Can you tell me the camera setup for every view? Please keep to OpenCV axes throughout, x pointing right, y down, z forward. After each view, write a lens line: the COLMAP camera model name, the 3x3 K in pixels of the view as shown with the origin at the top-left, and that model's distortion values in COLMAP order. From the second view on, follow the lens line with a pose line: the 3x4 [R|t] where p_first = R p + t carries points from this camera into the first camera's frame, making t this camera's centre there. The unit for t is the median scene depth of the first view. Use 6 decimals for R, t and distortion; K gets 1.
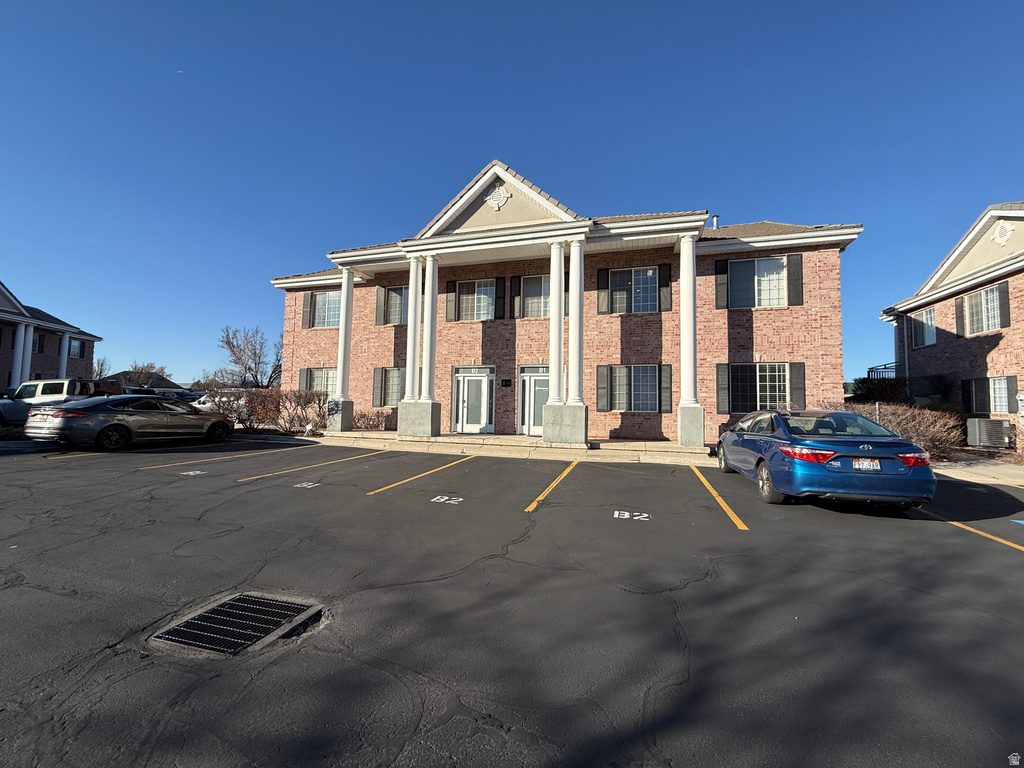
lens RADIAL K [[409.0, 0, 512.0], [0, 409.0, 384.0], [0, 0, 1]] dist [-0.000596, -0.000014]
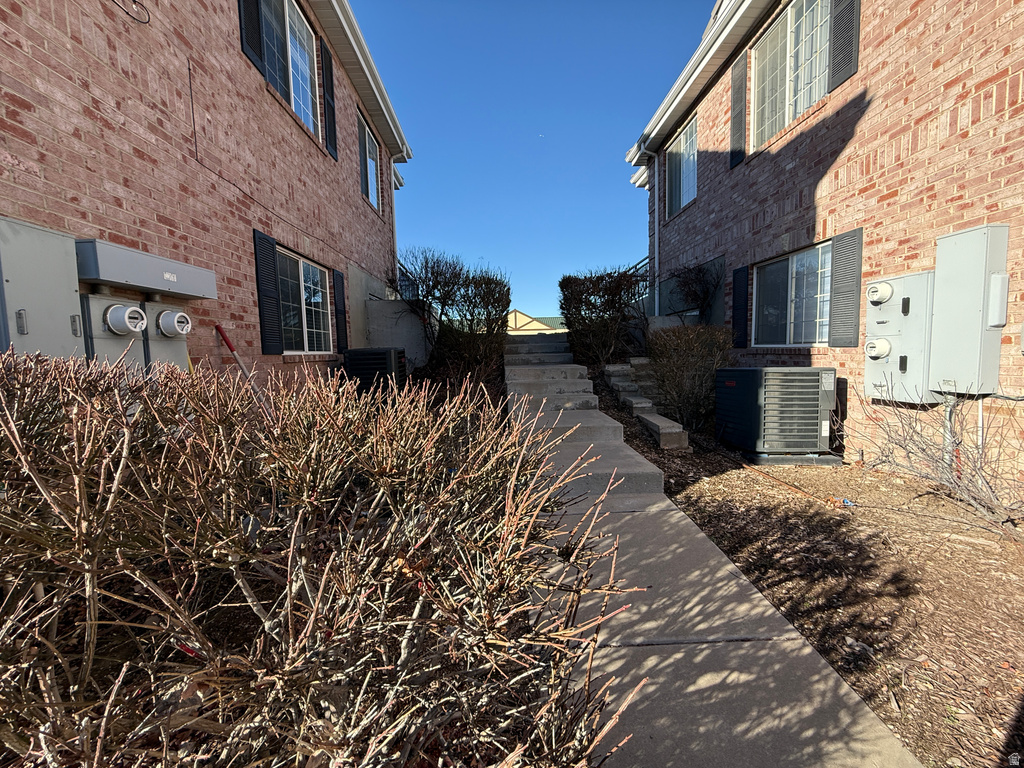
lens RADIAL K [[409.0, 0, 512.0], [0, 409.0, 384.0], [0, 0, 1]] dist [-0.000596, -0.000014]
pose [[0.949883, -0.067881, 0.305145, 0.710637], [0.025858, 0.989856, 0.139705, 0.039633], [-0.311533, -0.124813, 0.942003, 0.628488]]
